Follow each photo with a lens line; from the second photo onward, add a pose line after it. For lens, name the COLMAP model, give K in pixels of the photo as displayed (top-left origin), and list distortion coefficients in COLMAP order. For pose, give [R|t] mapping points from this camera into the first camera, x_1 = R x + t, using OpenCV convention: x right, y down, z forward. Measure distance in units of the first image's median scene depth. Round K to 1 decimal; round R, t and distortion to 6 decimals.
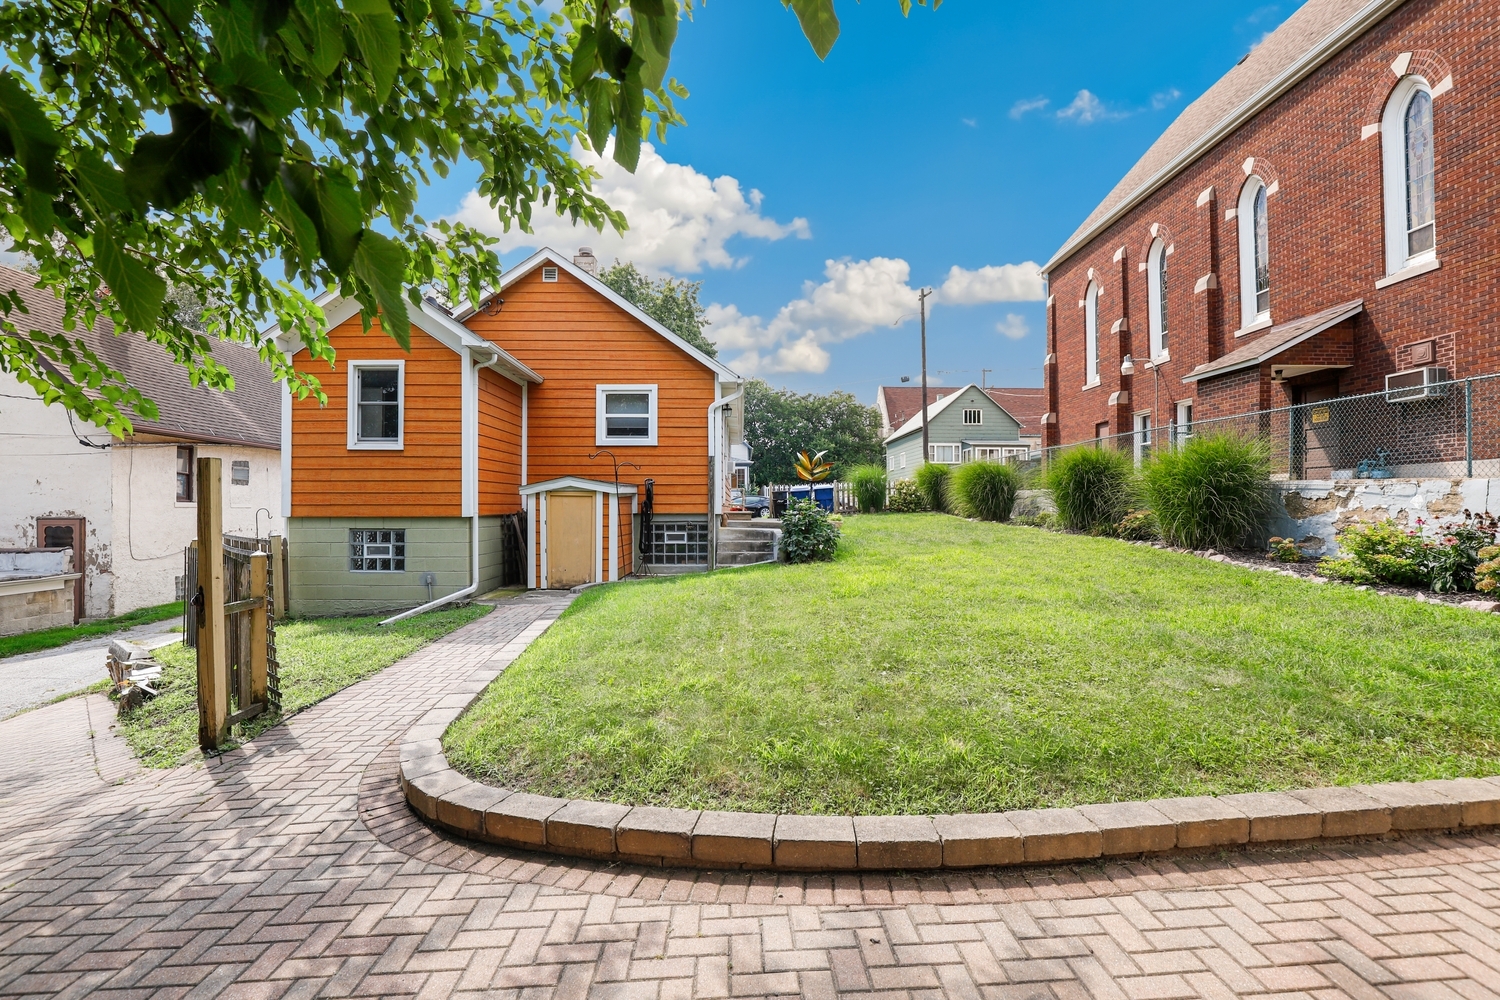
lens RADIAL K [[695.9, 0, 756.4], [0, 695.9, 507.3], [0, 0, 1]] dist [-0.024151, 0.006626]
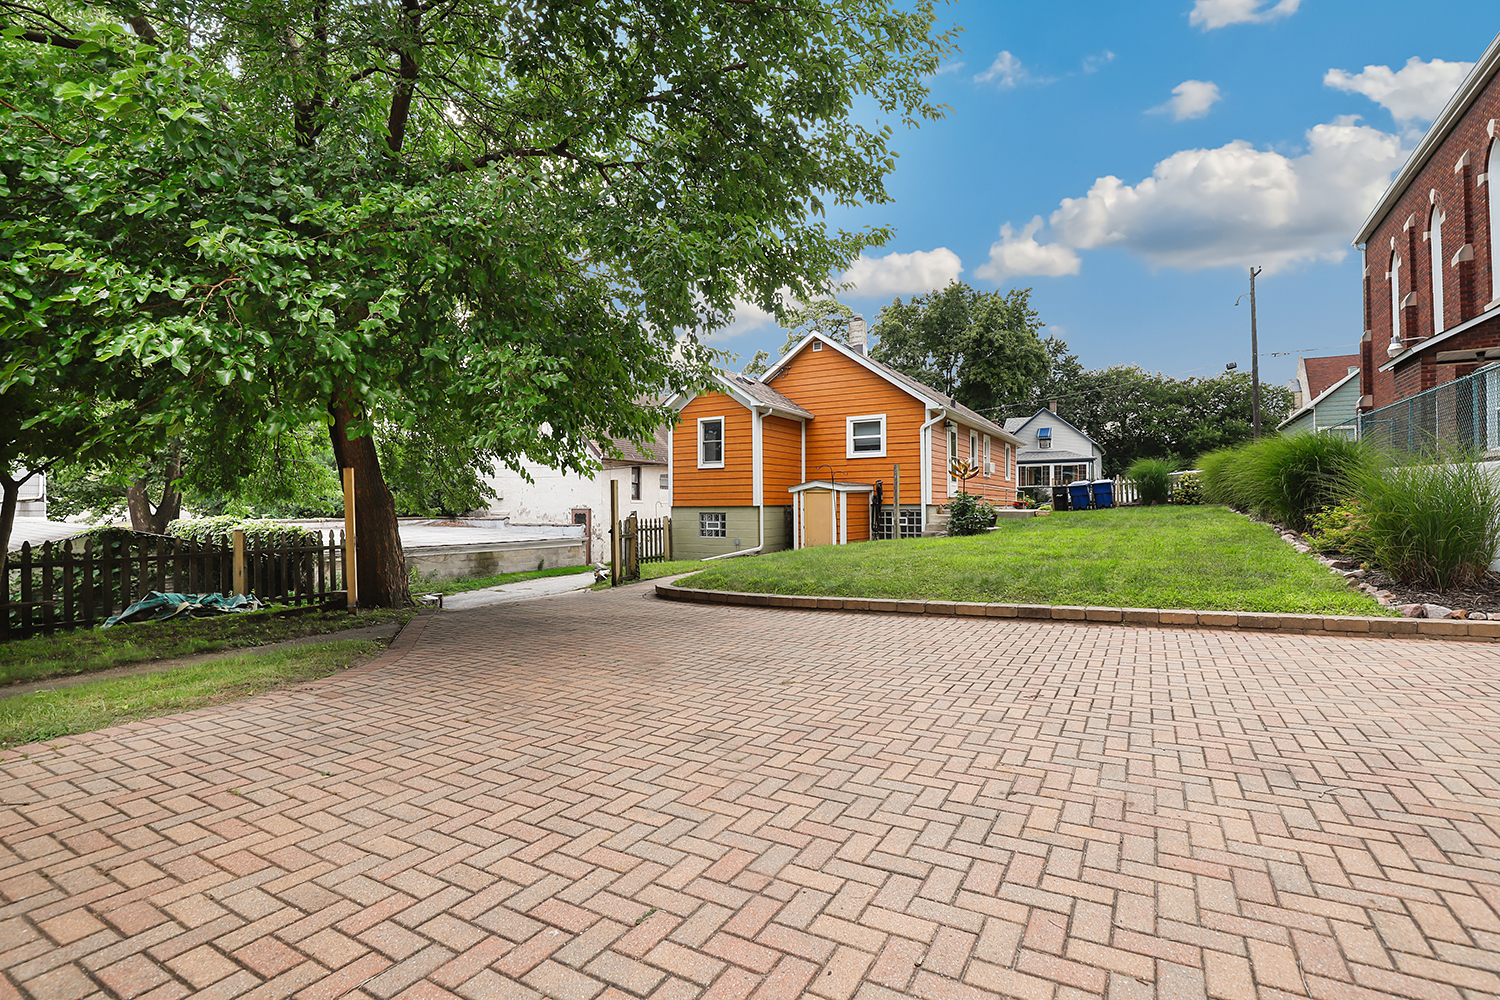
lens RADIAL K [[695.9, 0, 746.4], [0, 695.9, 504.0], [0, 0, 1]] dist [-0.024151, 0.006626]
pose [[0.843638, -0.007831, -0.536855, 0.384455], [0.005475, 0.999967, -0.005981, 0.015583], [0.536884, 0.002107, 0.843653, -0.361211]]
